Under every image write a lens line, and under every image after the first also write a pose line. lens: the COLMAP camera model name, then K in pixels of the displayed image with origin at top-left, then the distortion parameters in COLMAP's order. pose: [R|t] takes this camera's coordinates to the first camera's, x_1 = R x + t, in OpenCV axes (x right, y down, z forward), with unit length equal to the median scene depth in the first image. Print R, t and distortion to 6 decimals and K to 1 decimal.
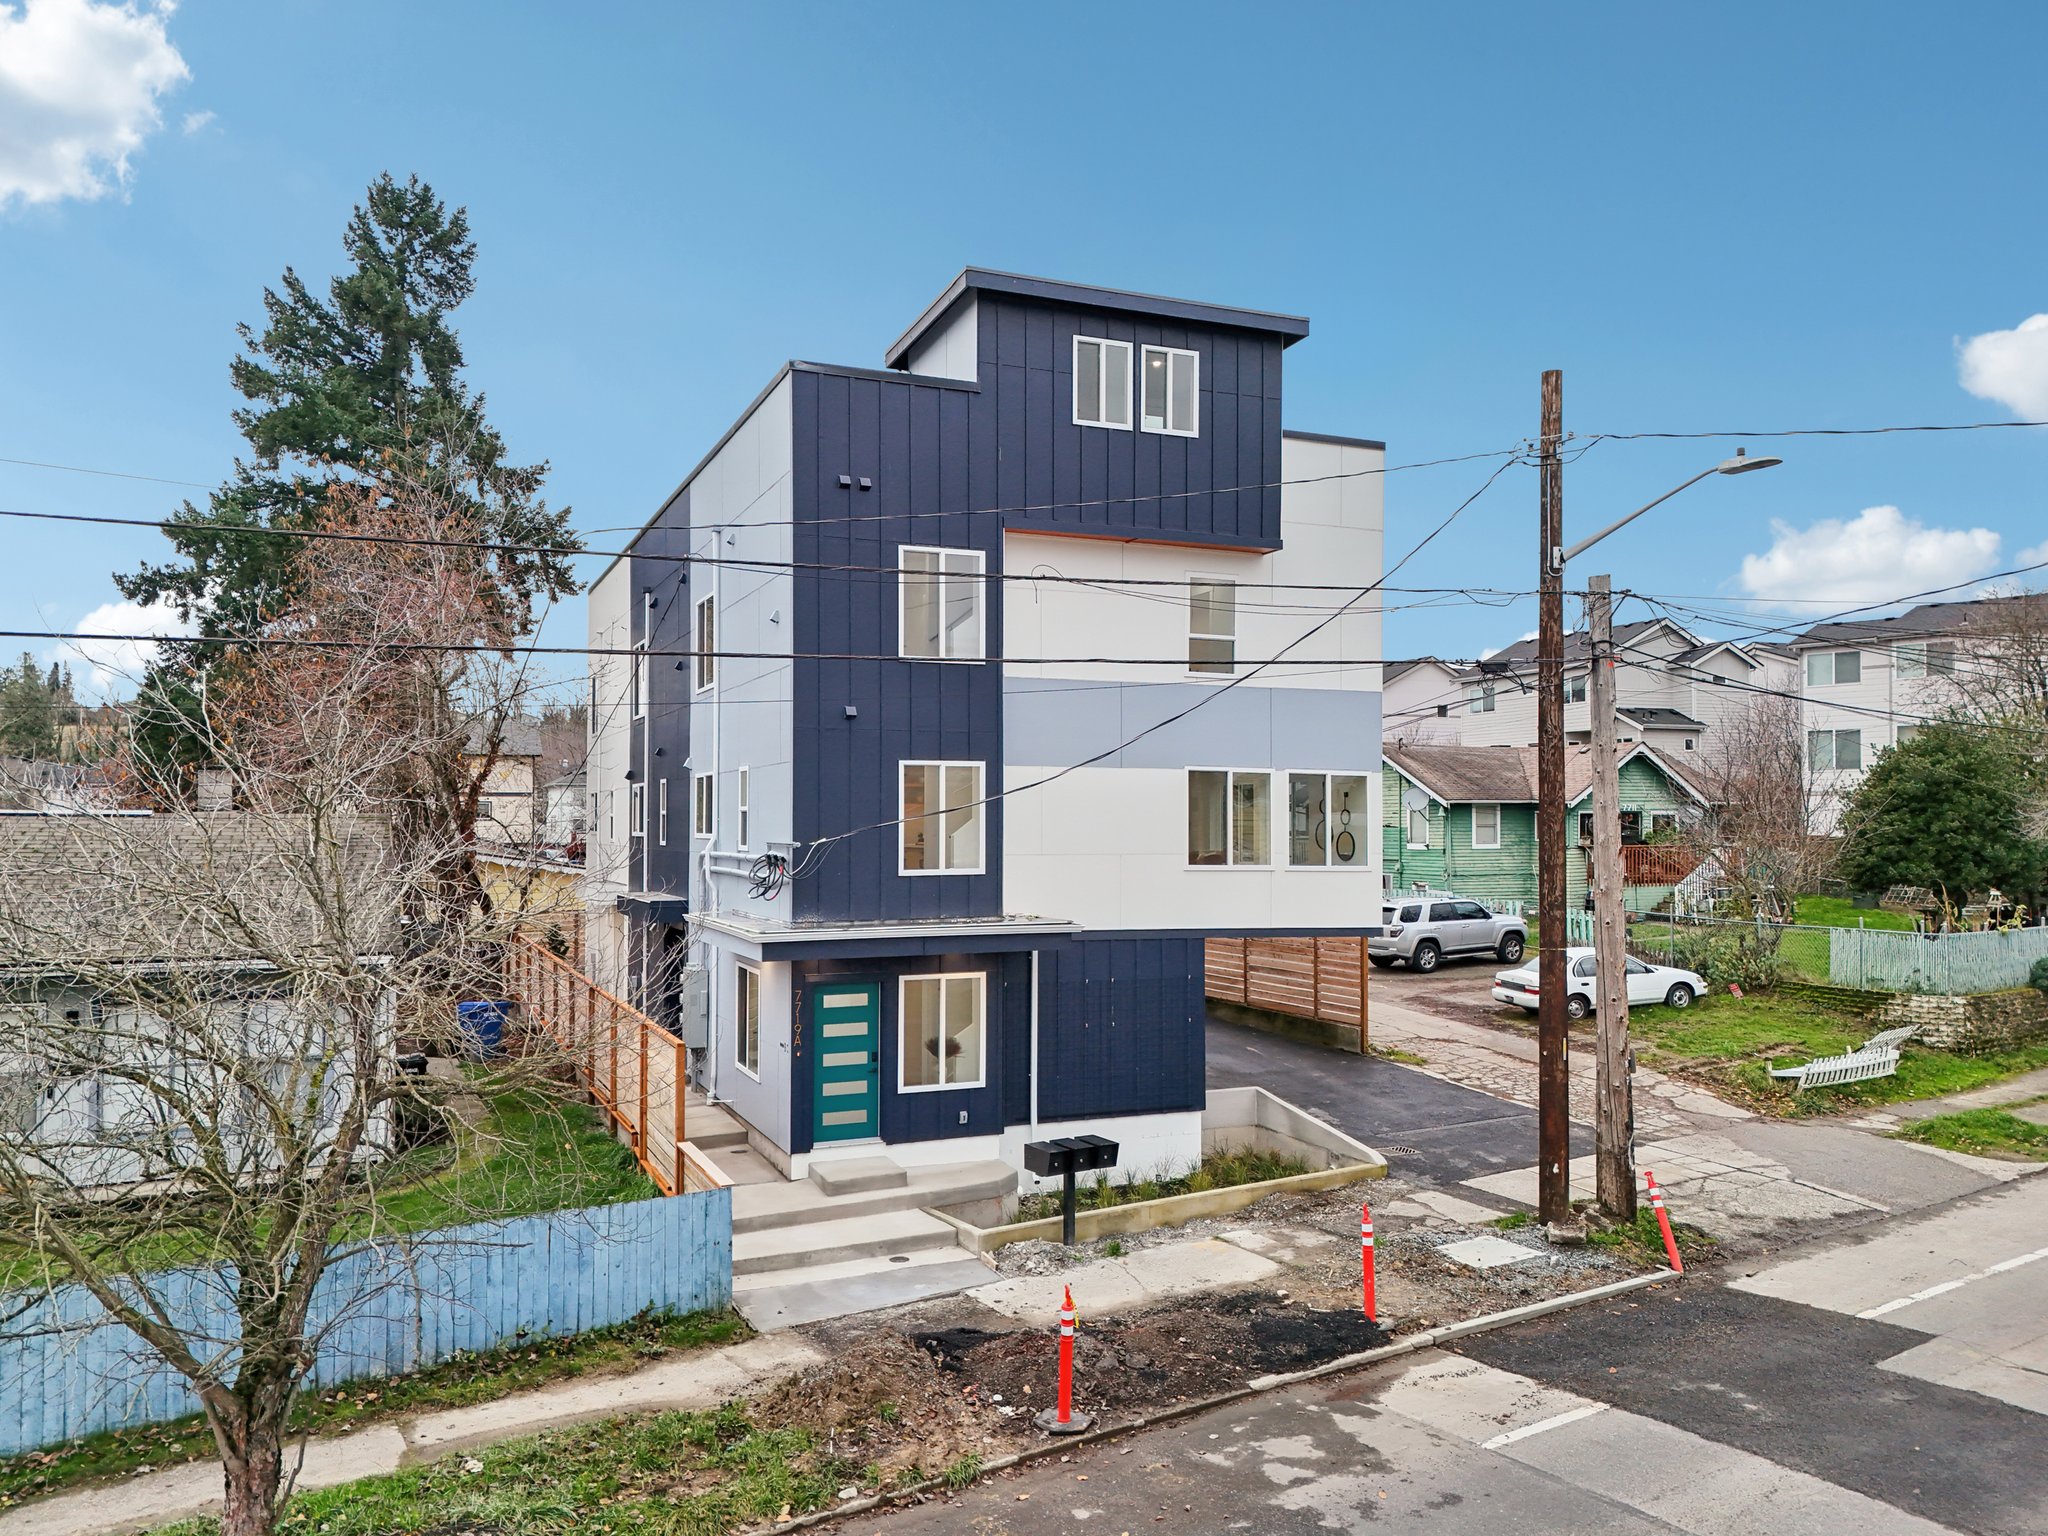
lens RADIAL K [[1513.7, 0, 1024.4], [0, 1513.7, 812.0], [0, 0, 1]] dist [0.076990, -0.068361]
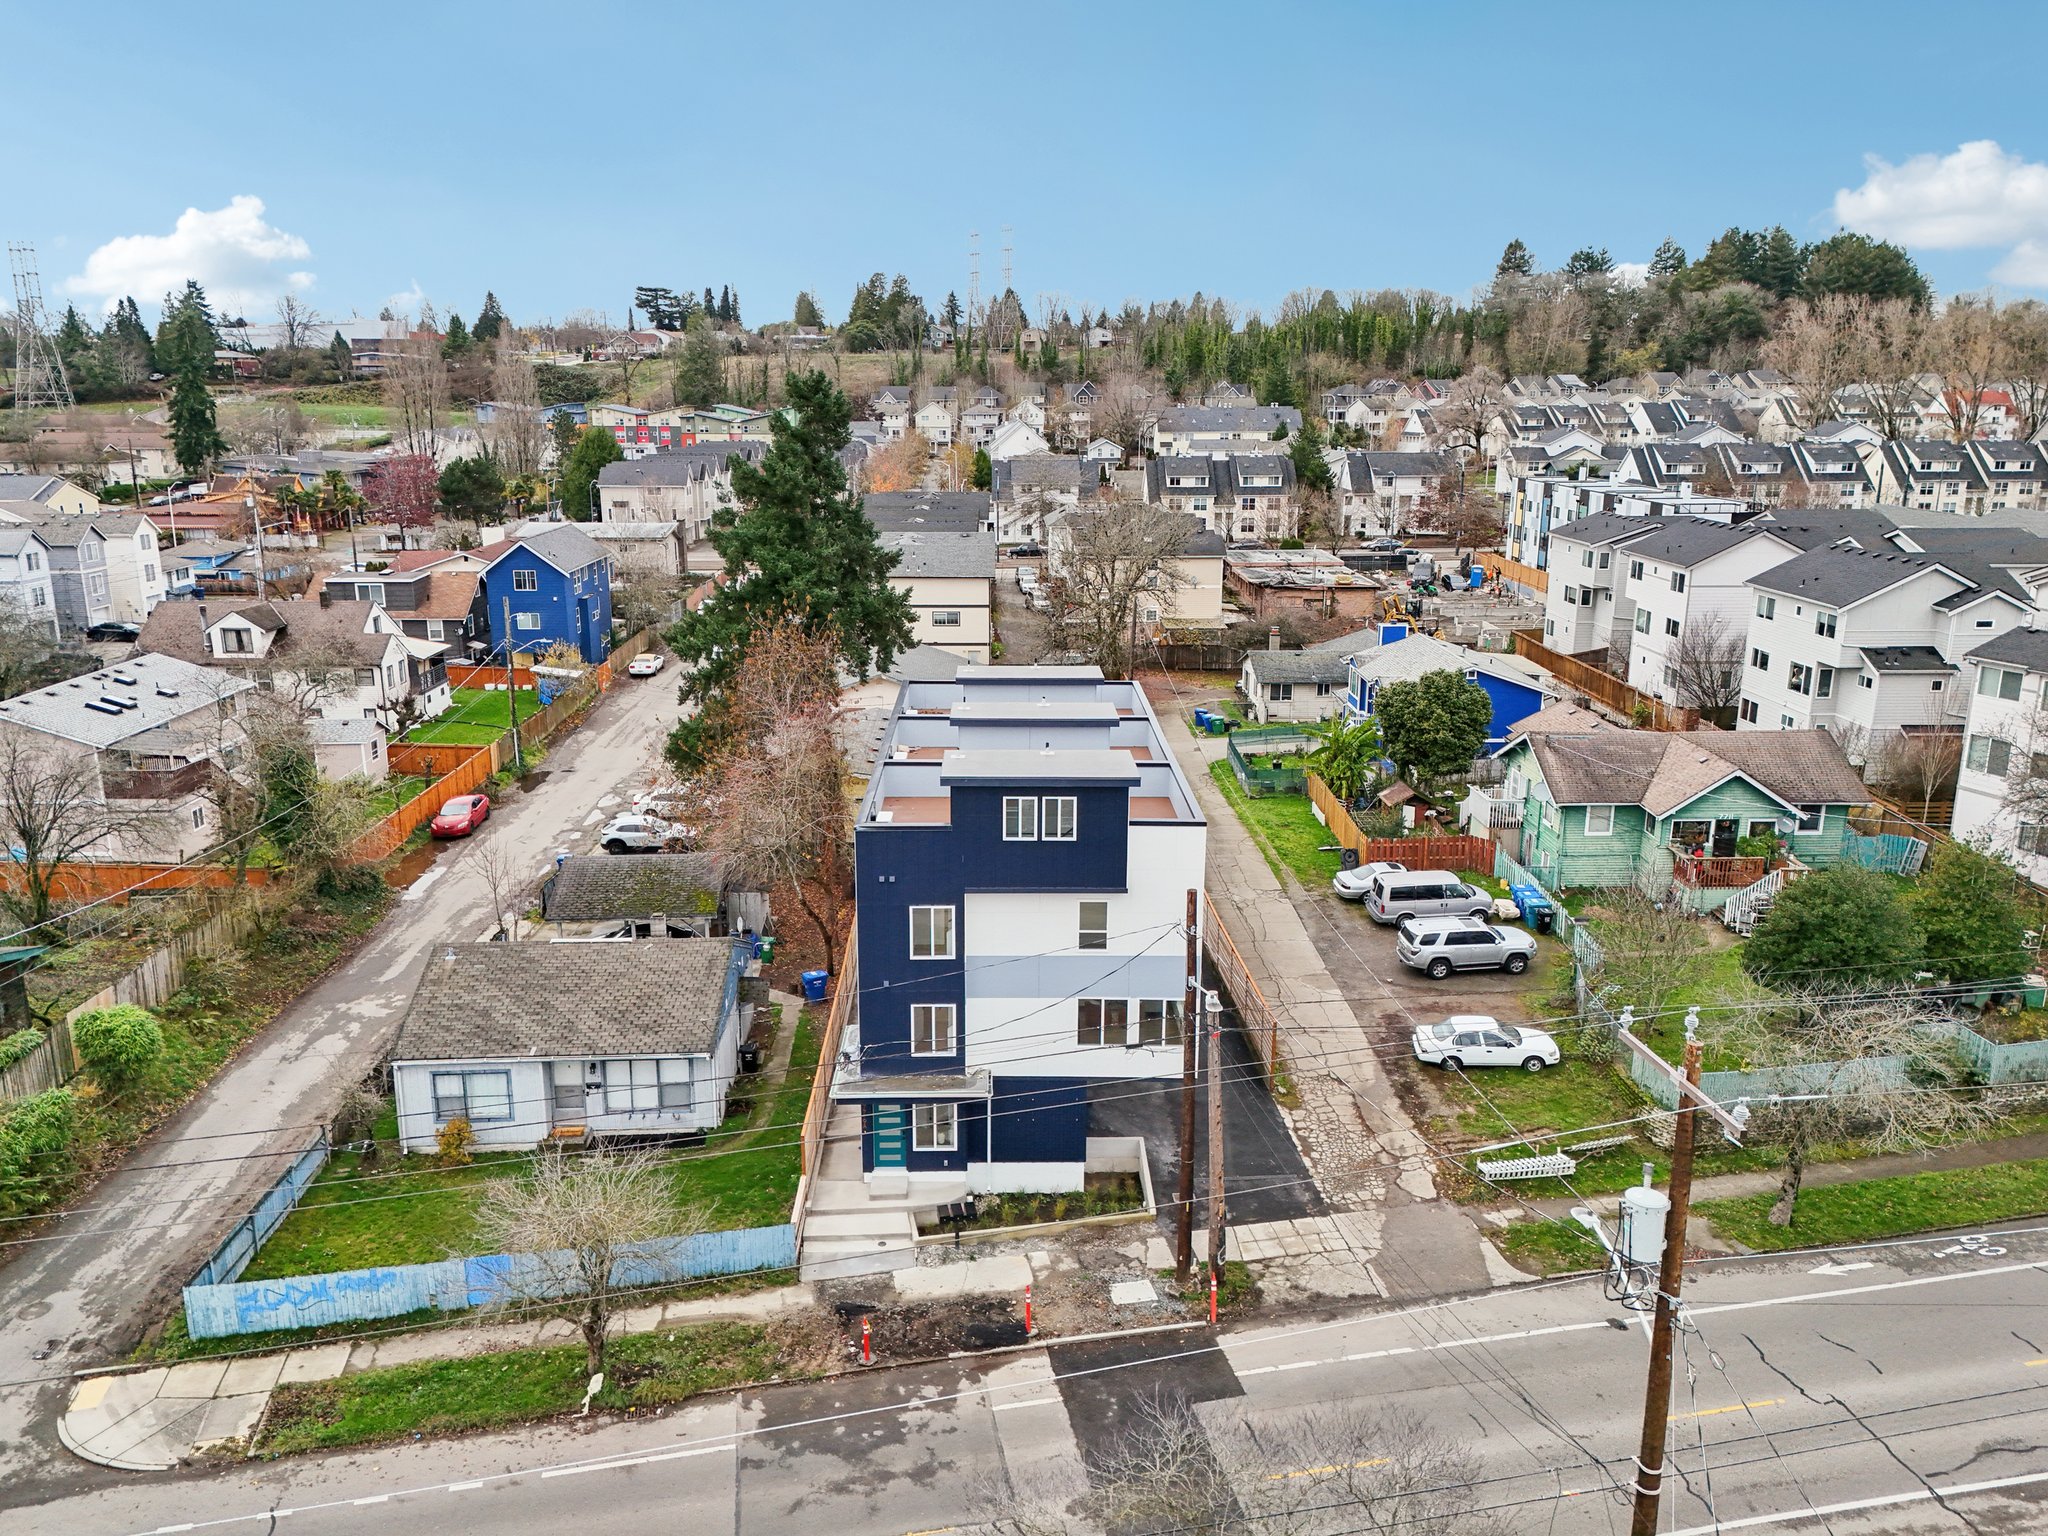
lens RADIAL K [[1495.0, 0, 1026.3], [0, 1495.0, 764.3], [0, 0, 1]] dist [0.087093, -0.079969]
pose [[0.927705, 0.093761, -0.361347, 0.764975], [0.000868, 0.967401, 0.253247, -0.861840], [0.373312, -0.235252, 0.897382, -0.701734]]
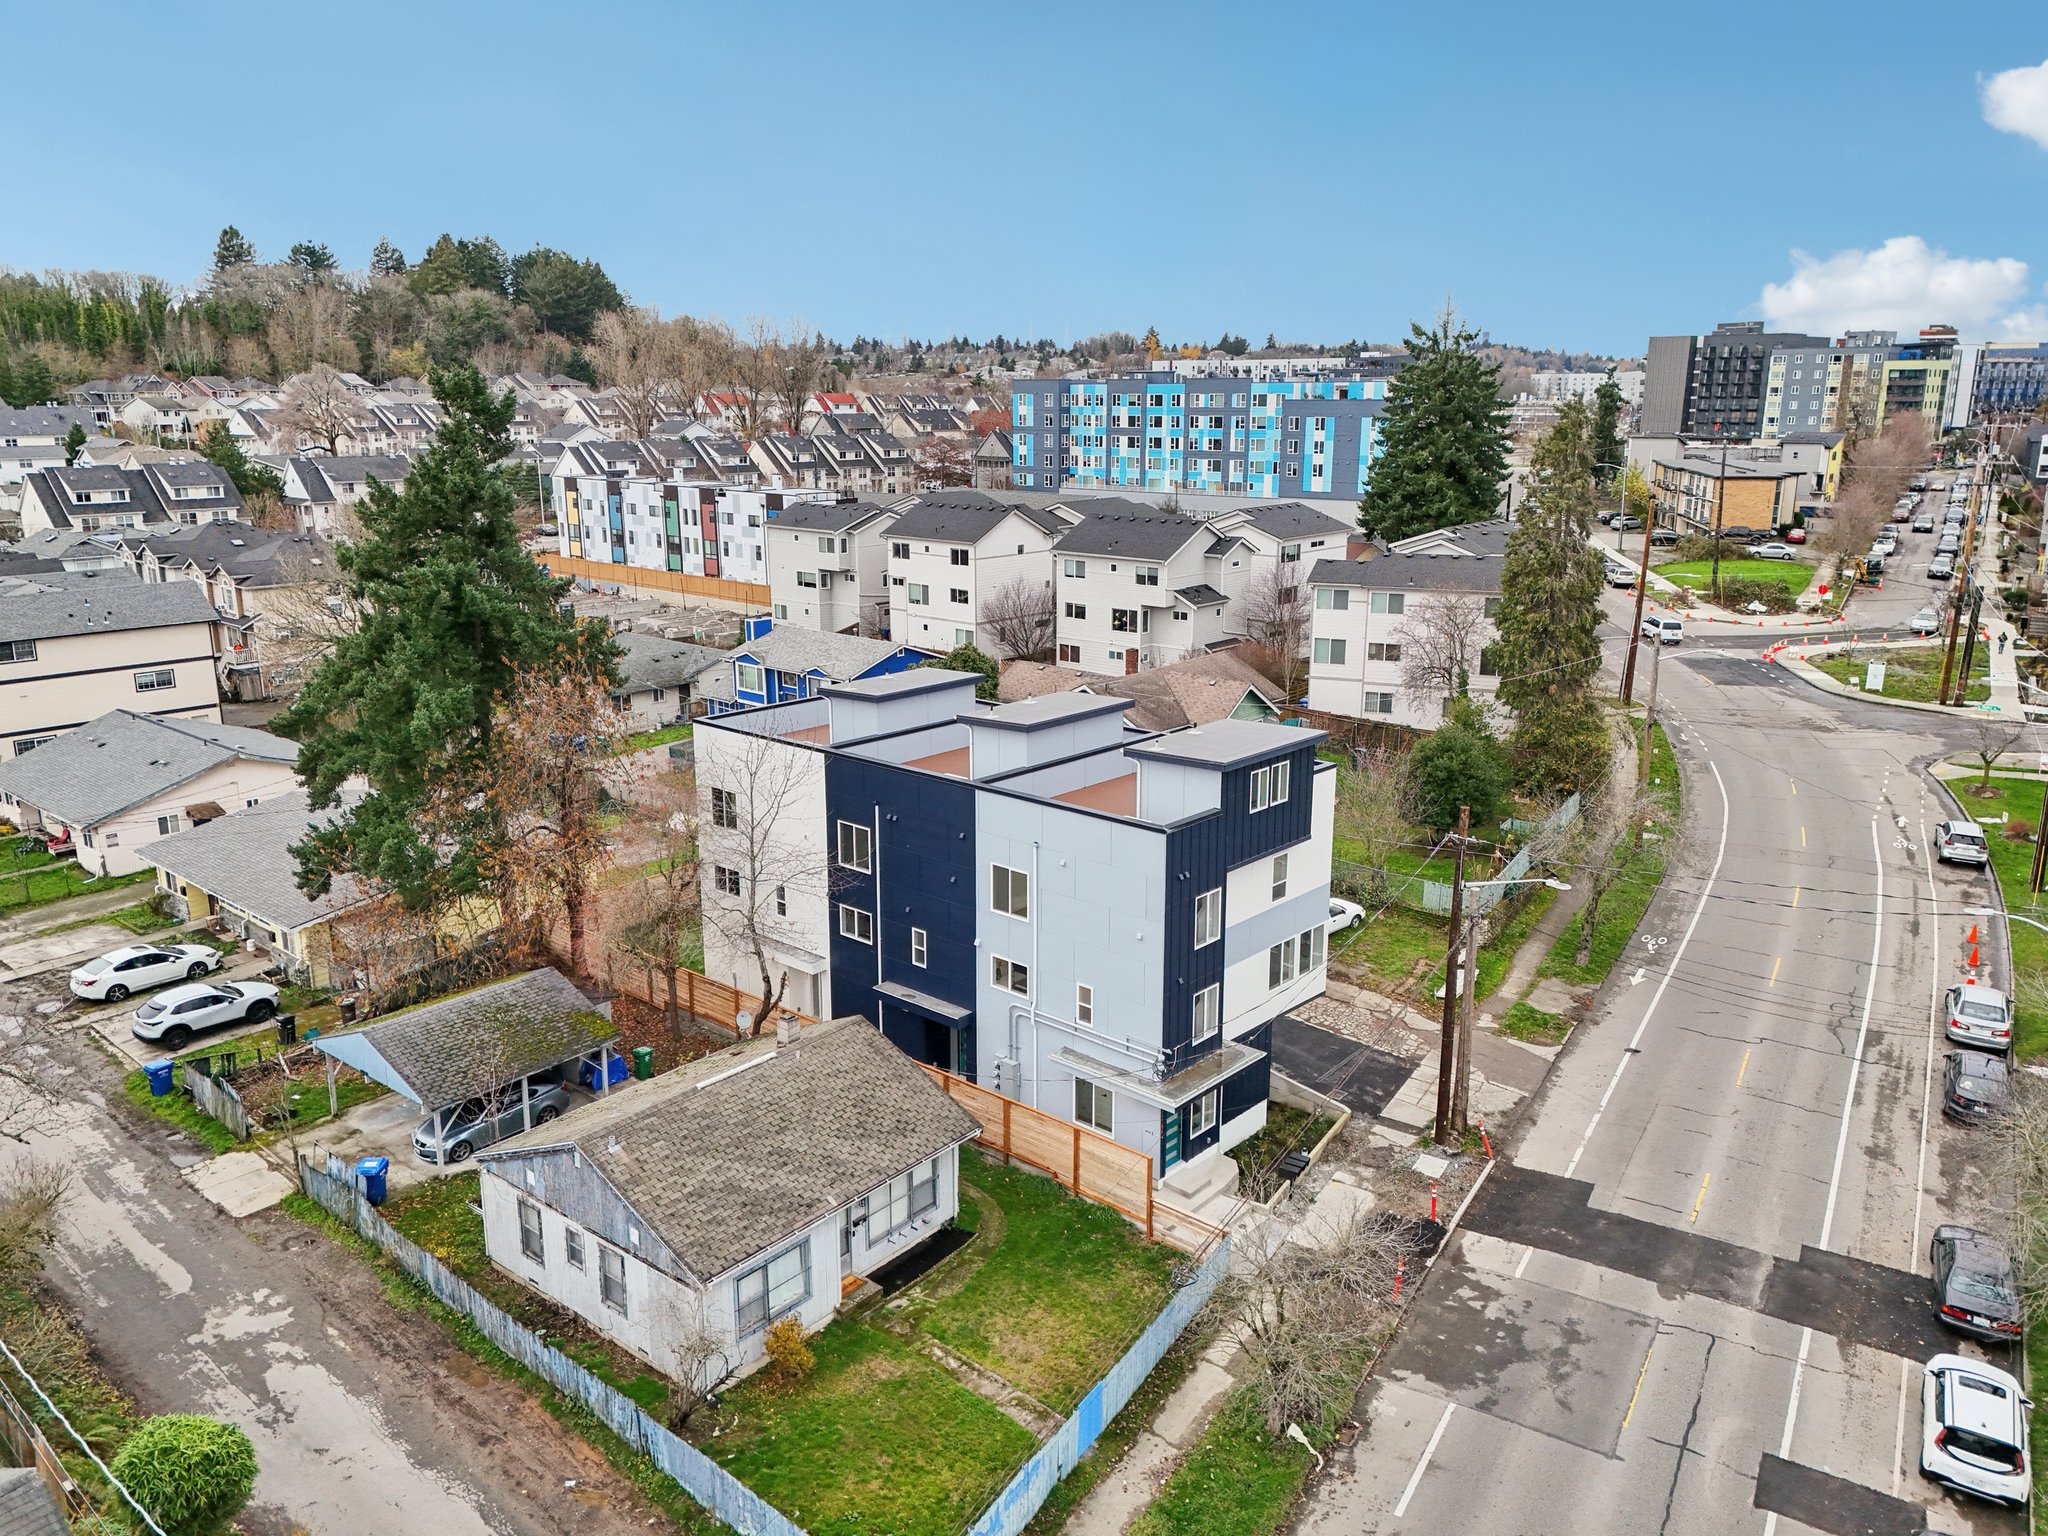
lens RADIAL K [[1495.0, 0, 1026.3], [0, 1495.0, 764.3], [0, 0, 1]] dist [0.087093, -0.079969]
pose [[0.902737, -0.103995, 0.417434, -1.116008], [-0.004746, 0.967874, 0.251389, -0.856547], [-0.430167, -0.228919, 0.873242, -0.641263]]
